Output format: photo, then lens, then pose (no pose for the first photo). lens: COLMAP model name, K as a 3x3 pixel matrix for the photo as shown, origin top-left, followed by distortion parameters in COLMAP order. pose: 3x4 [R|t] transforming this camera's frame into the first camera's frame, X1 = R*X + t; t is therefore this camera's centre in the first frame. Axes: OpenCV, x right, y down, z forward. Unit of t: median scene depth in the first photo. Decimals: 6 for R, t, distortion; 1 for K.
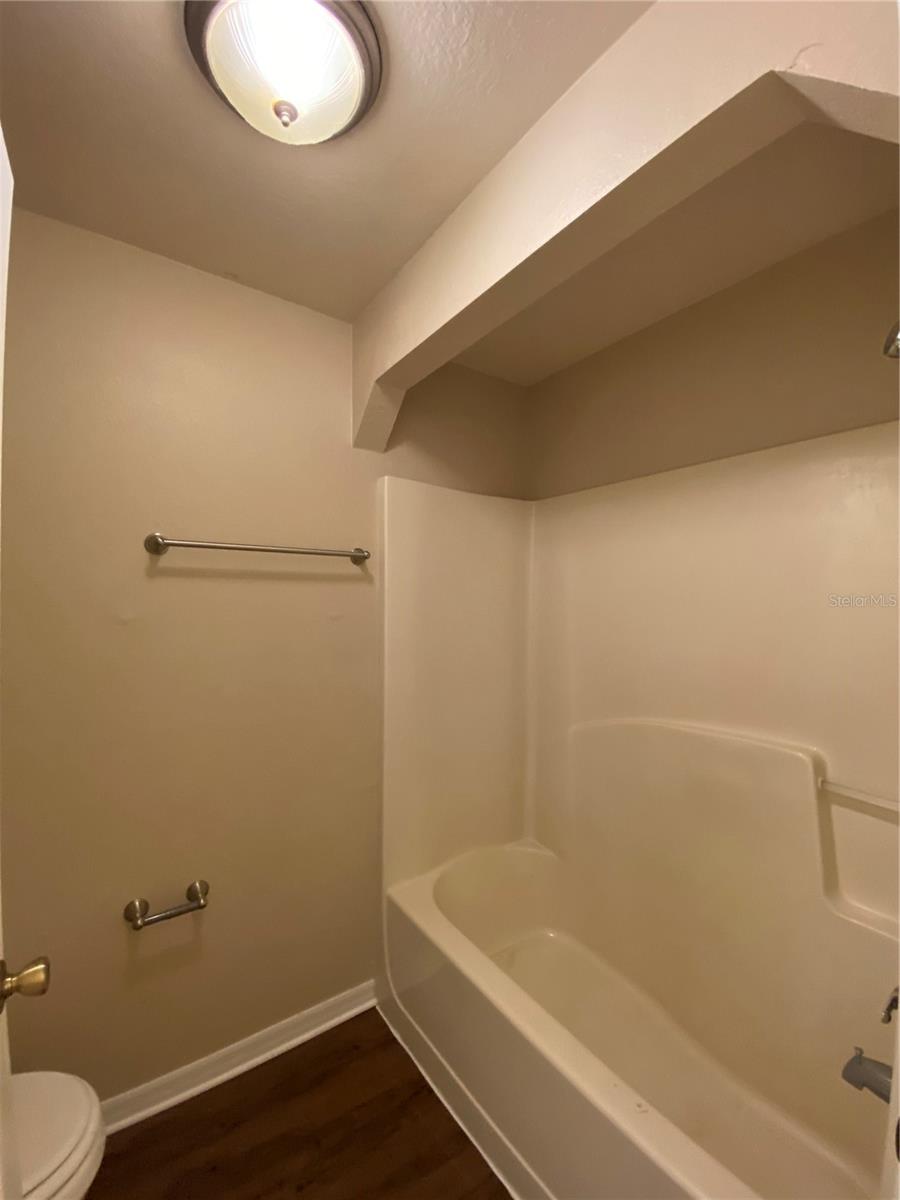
lens RADIAL K [[483.6, 0, 448.7], [0, 483.6, 599.1], [0, 0, 1]] dist [-0.001882, -0.010284]
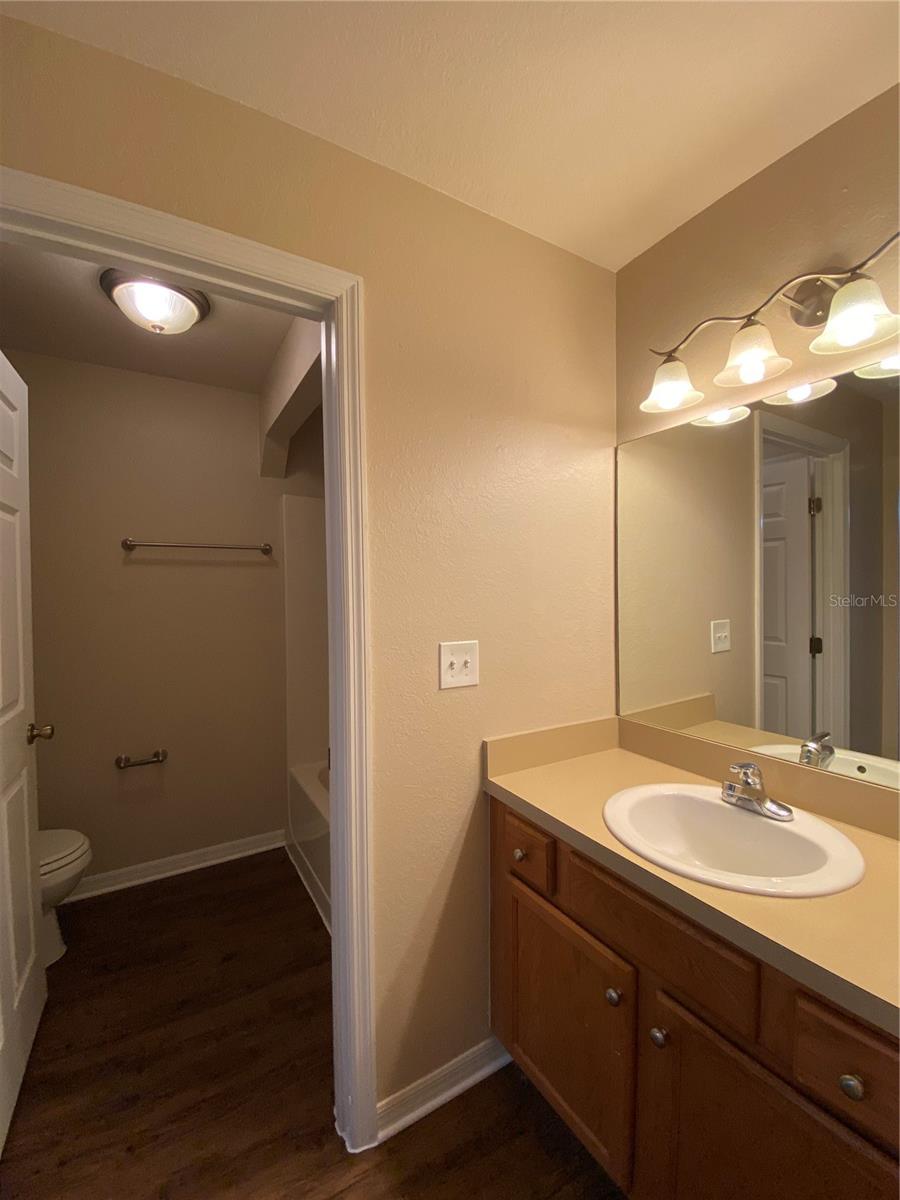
lens RADIAL K [[483.6, 0, 449.4], [0, 483.6, 600.1], [0, 0, 1]] dist [-0.001882, -0.010284]
pose [[0.996237, -0.008234, -0.086276, 0.620636], [0.010825, 0.999503, 0.029607, 0.038620], [0.085989, -0.030430, 0.995831, -0.554195]]
